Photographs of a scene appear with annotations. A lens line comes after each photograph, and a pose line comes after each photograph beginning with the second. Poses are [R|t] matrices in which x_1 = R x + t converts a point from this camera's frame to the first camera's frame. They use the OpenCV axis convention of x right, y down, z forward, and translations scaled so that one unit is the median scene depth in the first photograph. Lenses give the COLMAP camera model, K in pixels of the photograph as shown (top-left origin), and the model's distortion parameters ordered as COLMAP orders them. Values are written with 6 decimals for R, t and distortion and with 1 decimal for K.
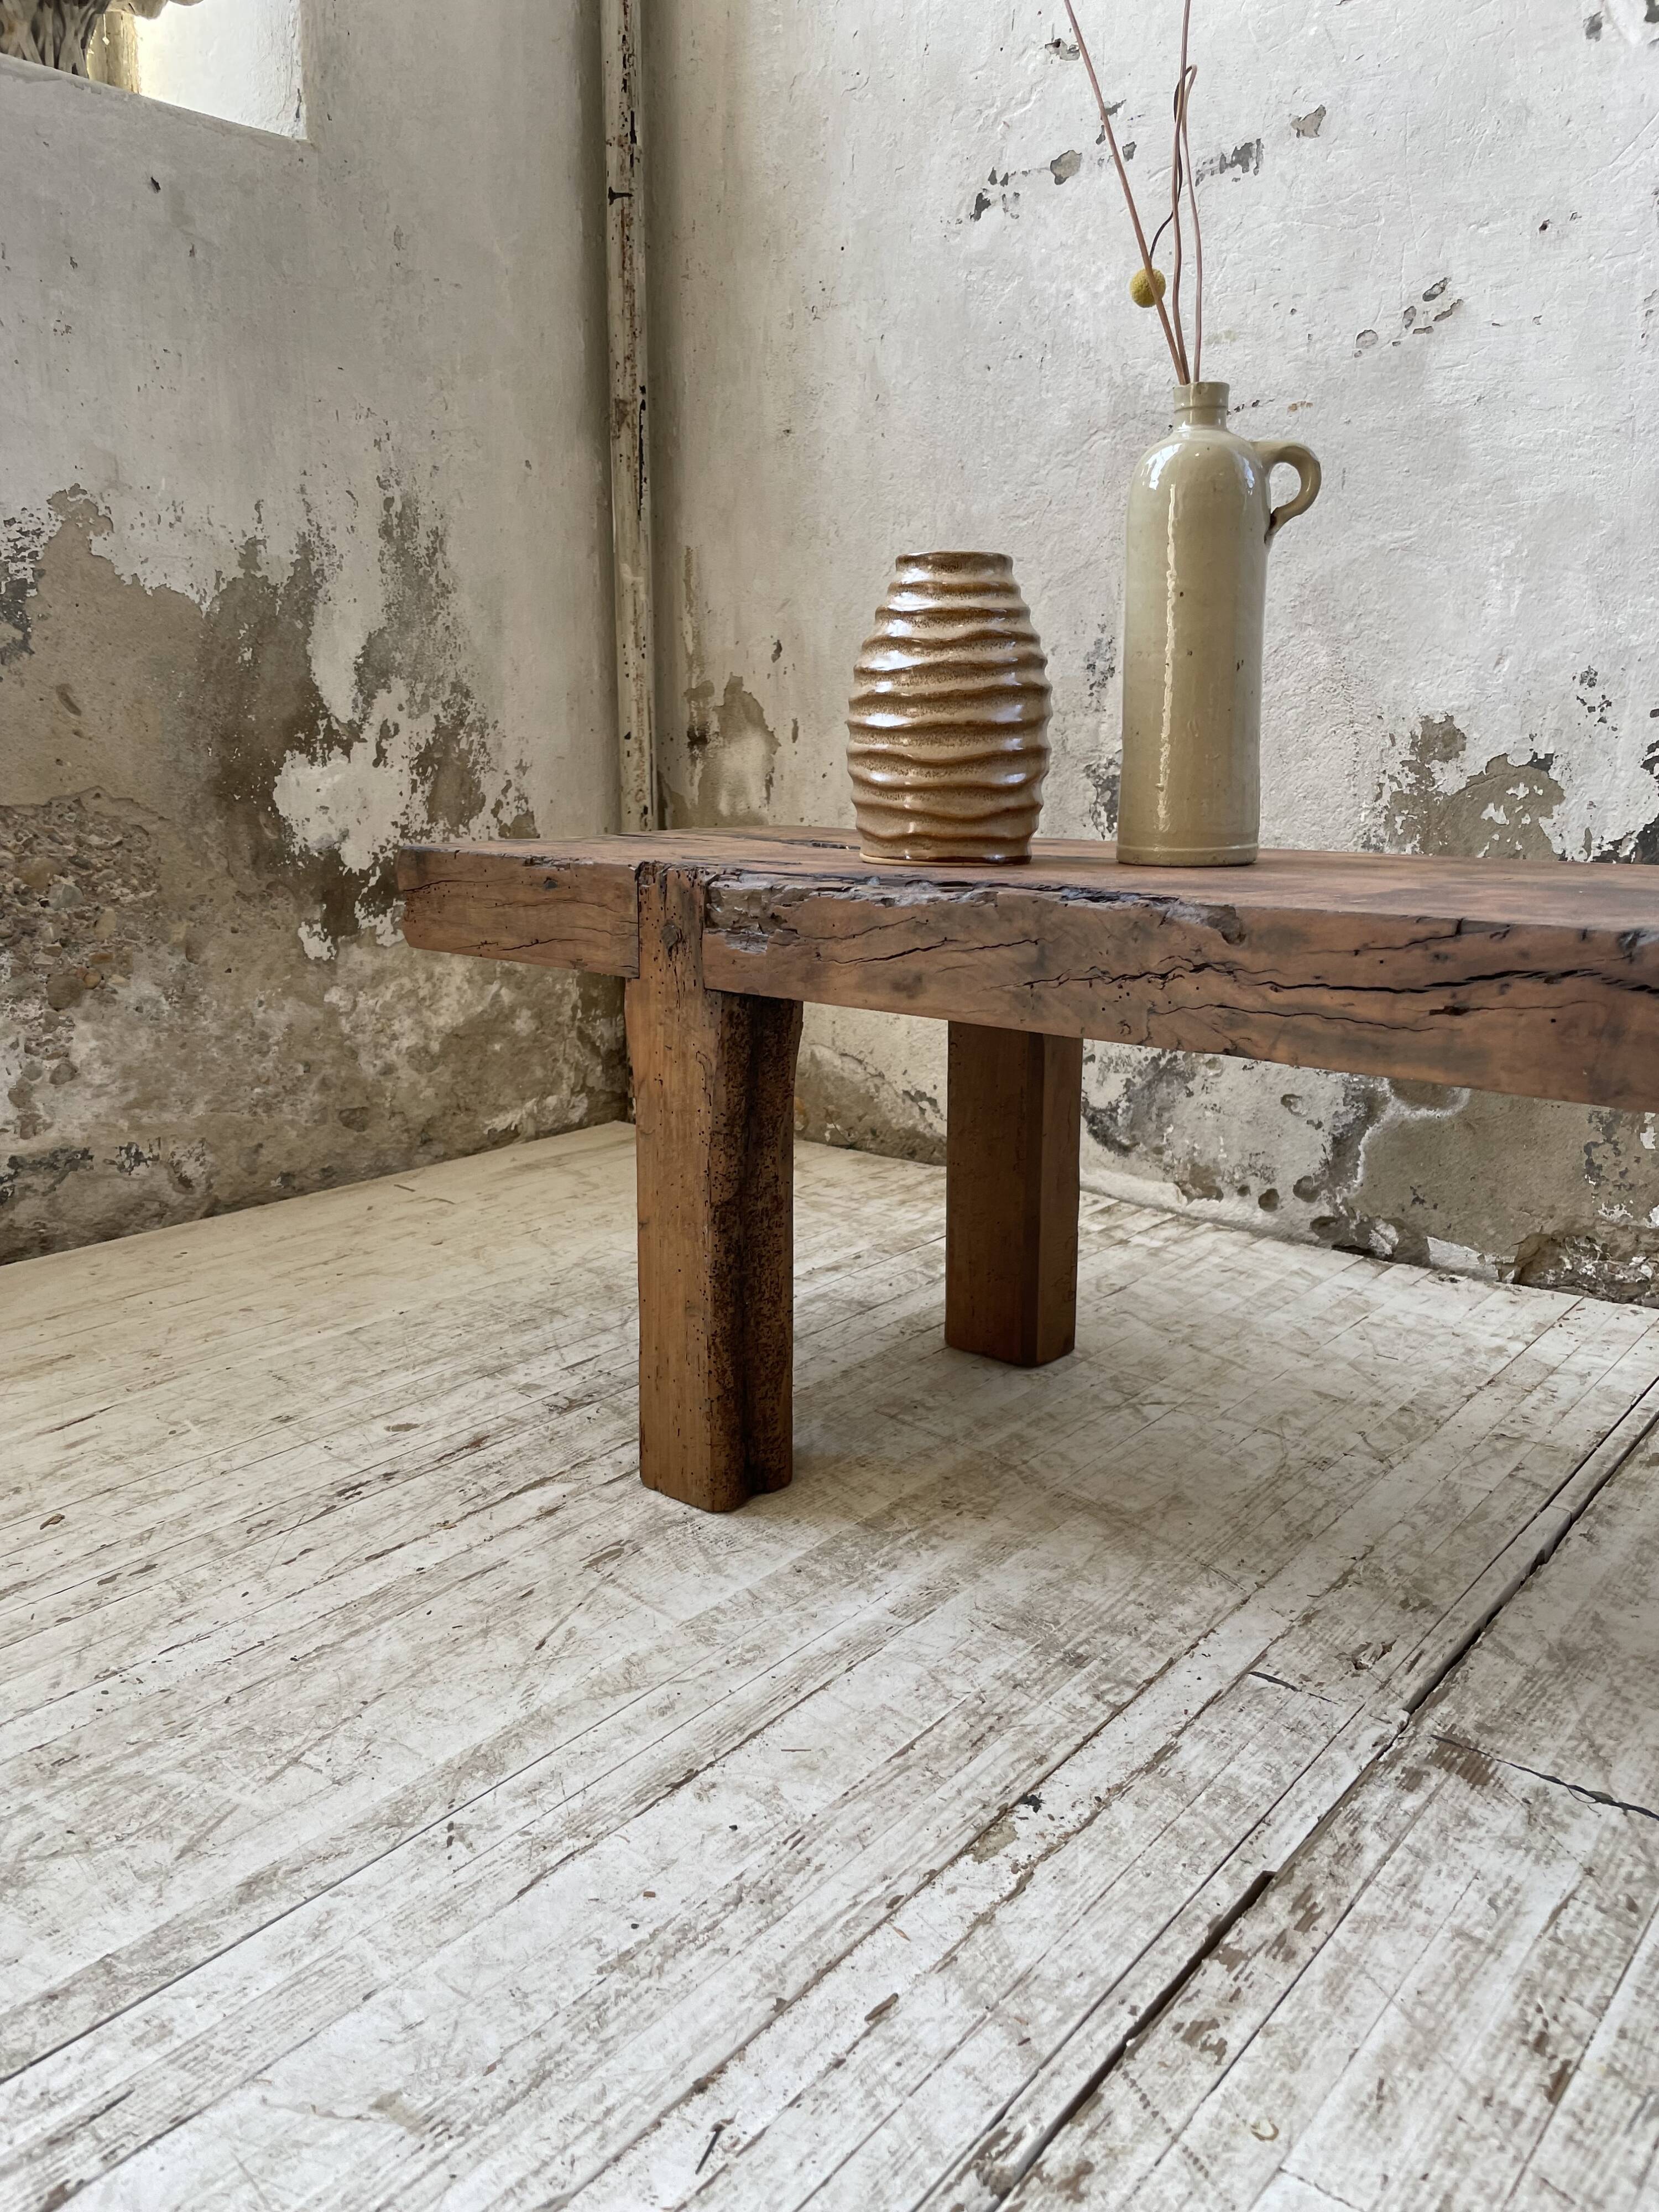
lens RADIAL K [[1679.6, 0, 812.6], [0, 1679.6, 1101.4], [0, 0, 1]] dist [0.089383, -0.122580]
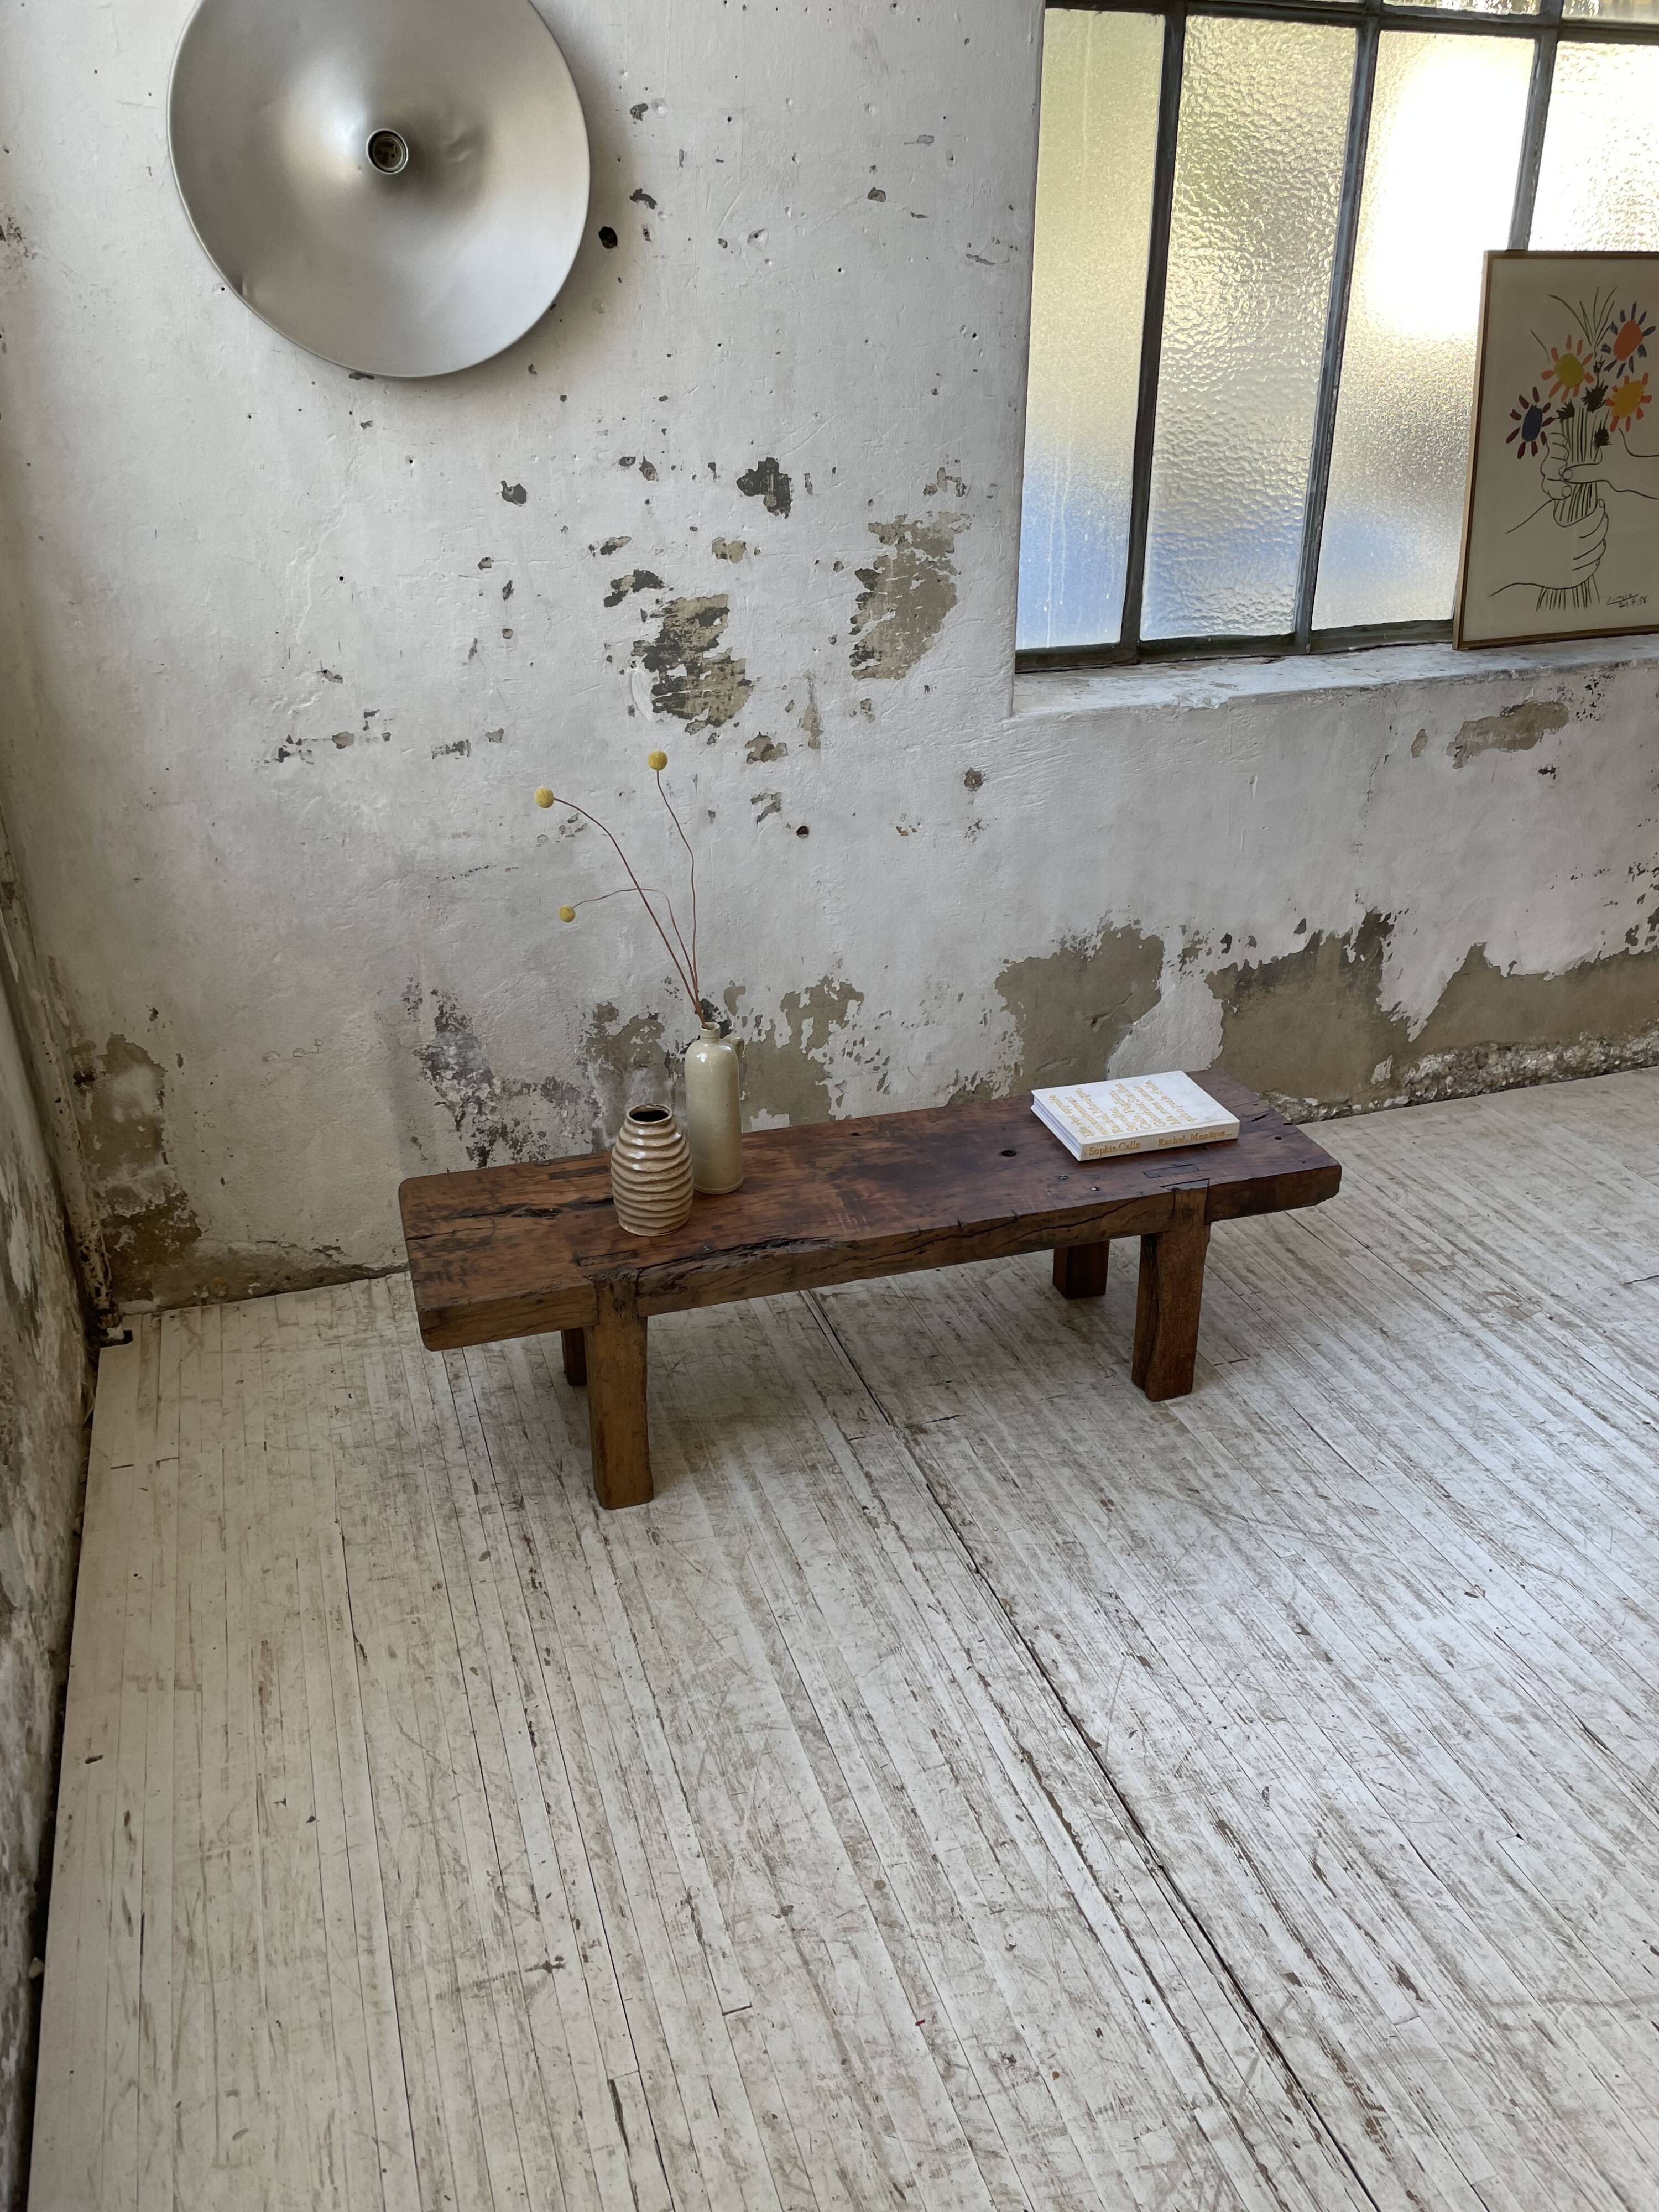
lens RADIAL K [[1679.6, 0, 851.8], [0, 1679.6, 1104.2], [0, 0, 1]] dist [0.089383, -0.122580]
pose [[0.521296, -0.369885, 0.769049, -1.113717], [0.173938, 0.928320, 0.328585, -0.737954], [-0.835462, -0.037523, 0.548266, -0.398083]]
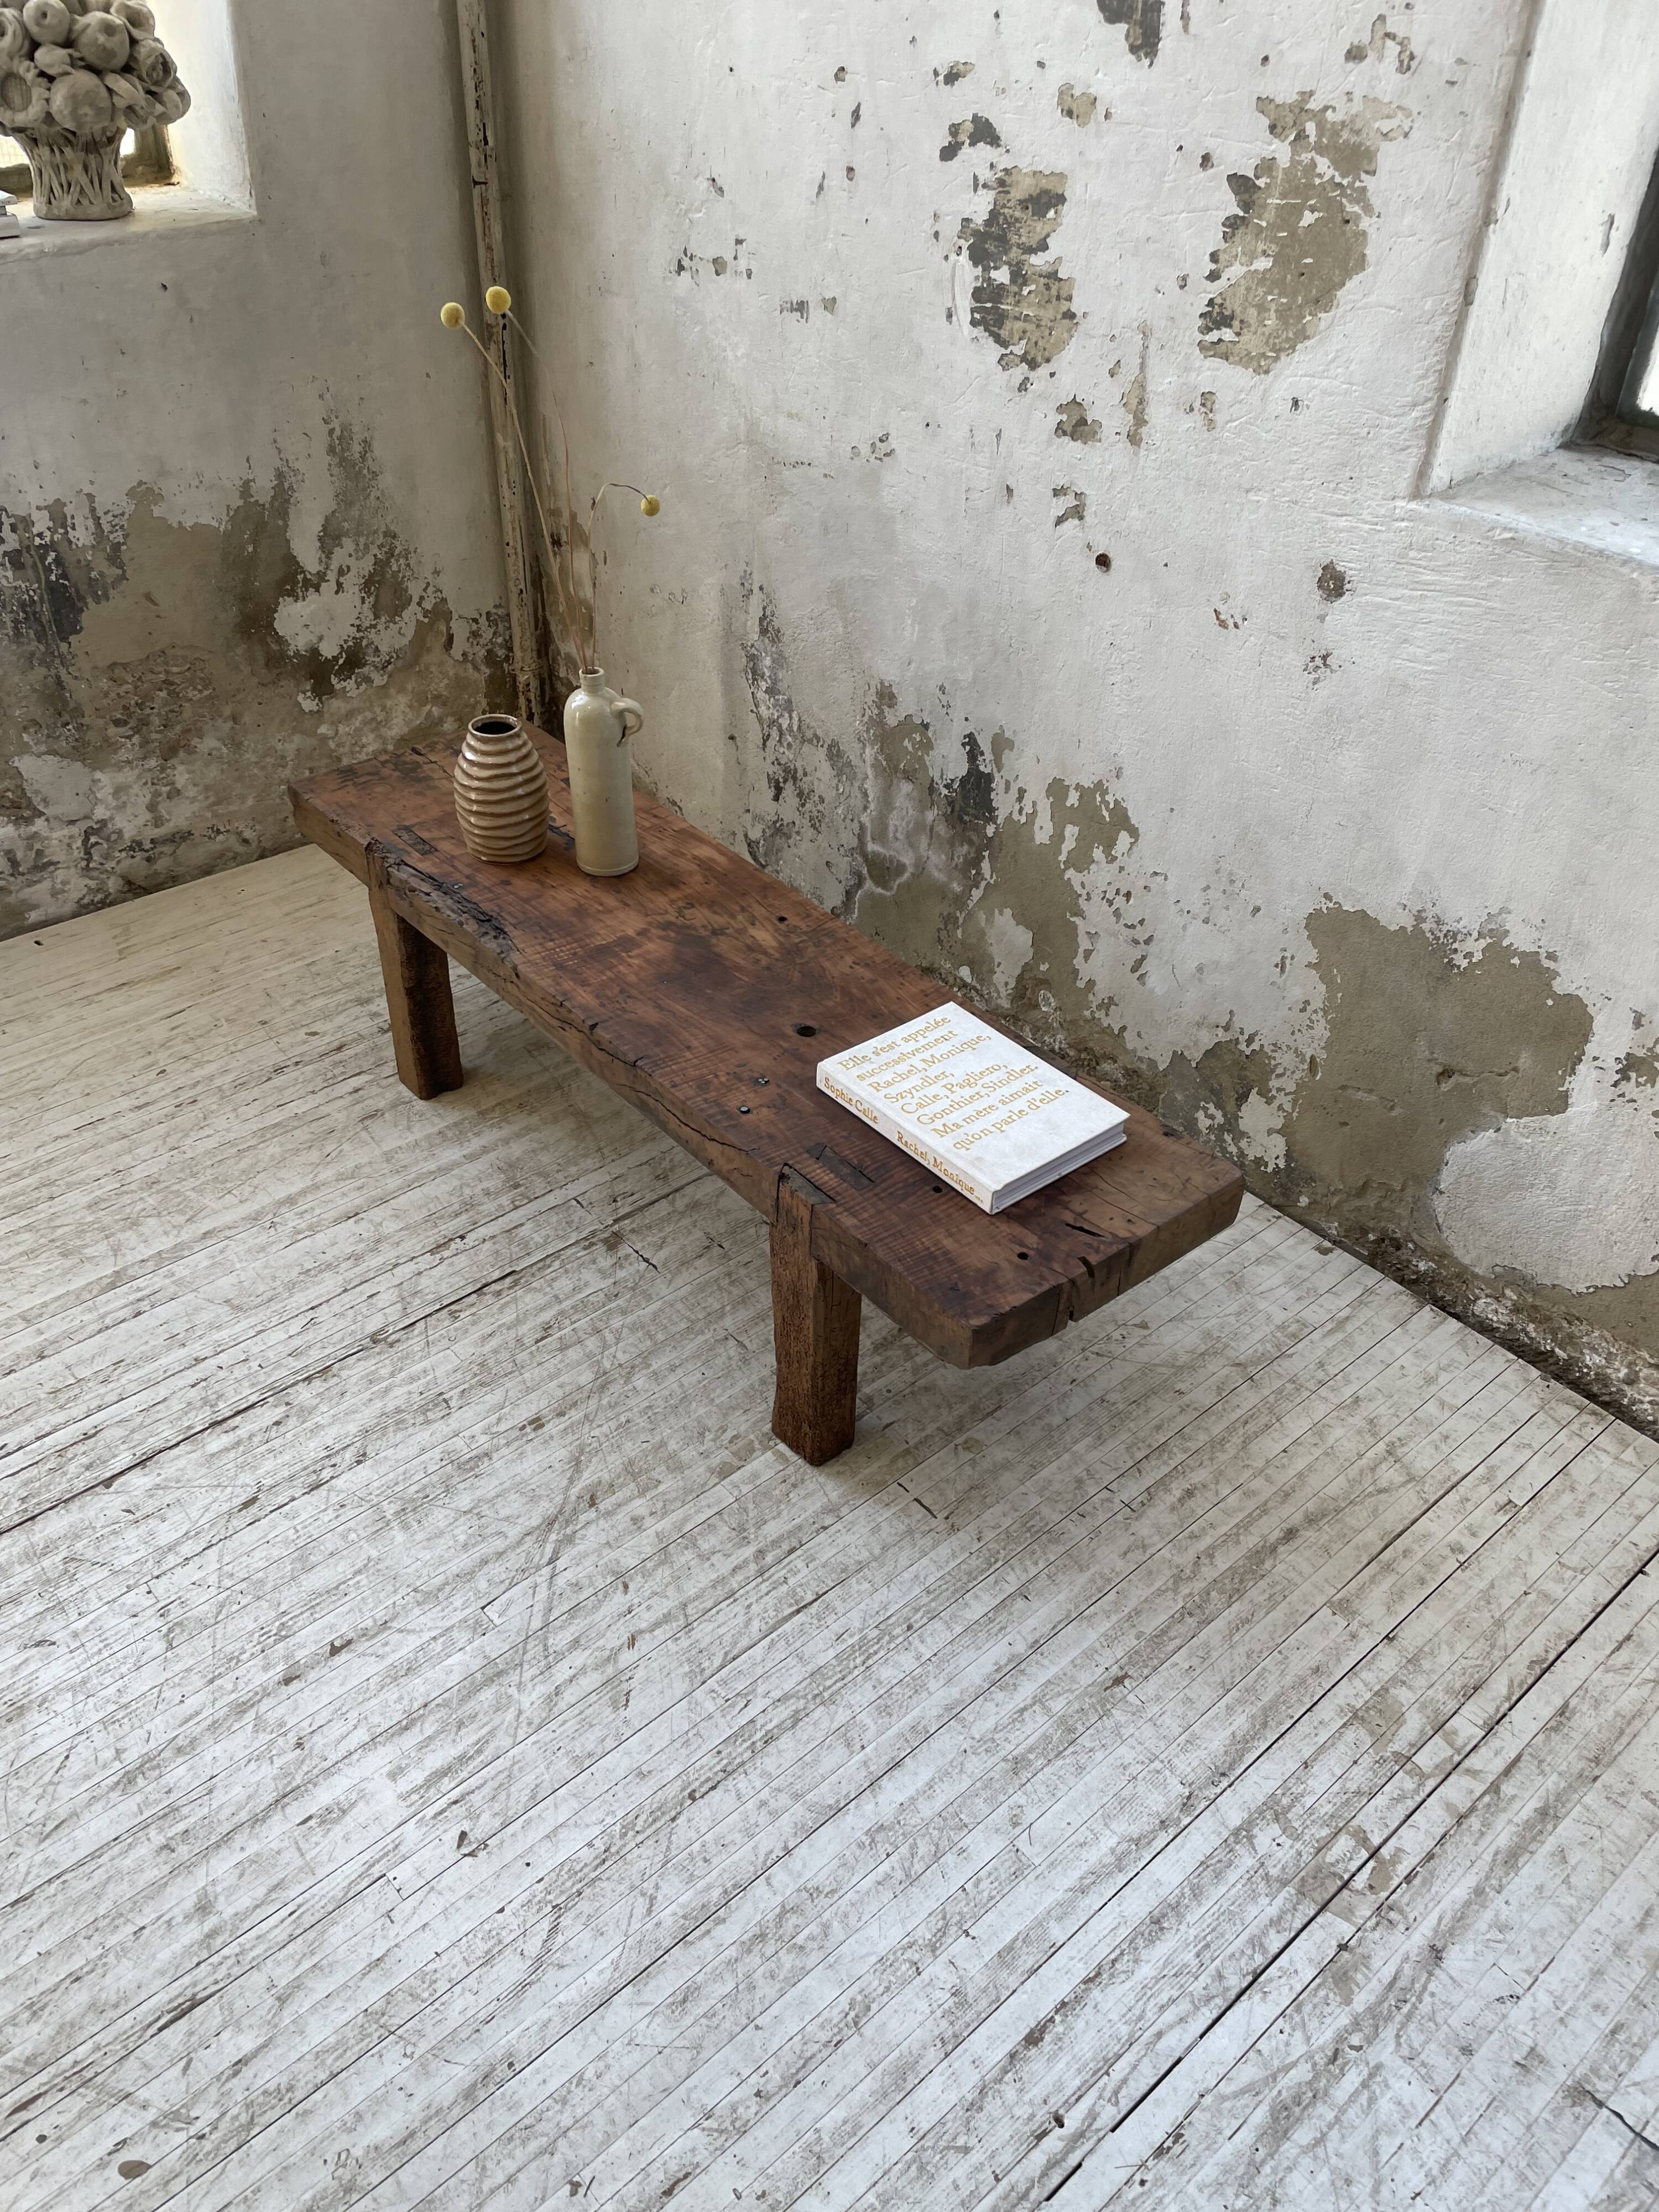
lens RADIAL K [[1679.6, 0, 812.2], [0, 1679.6, 1120.5], [0, 0, 1]] dist [0.089383, -0.122580]
pose [[0.985393, 0.118383, -0.122418, 0.558783], [-0.055317, 0.902382, 0.427371, -0.558478], [0.161061, -0.414357, 0.895750, -0.763149]]
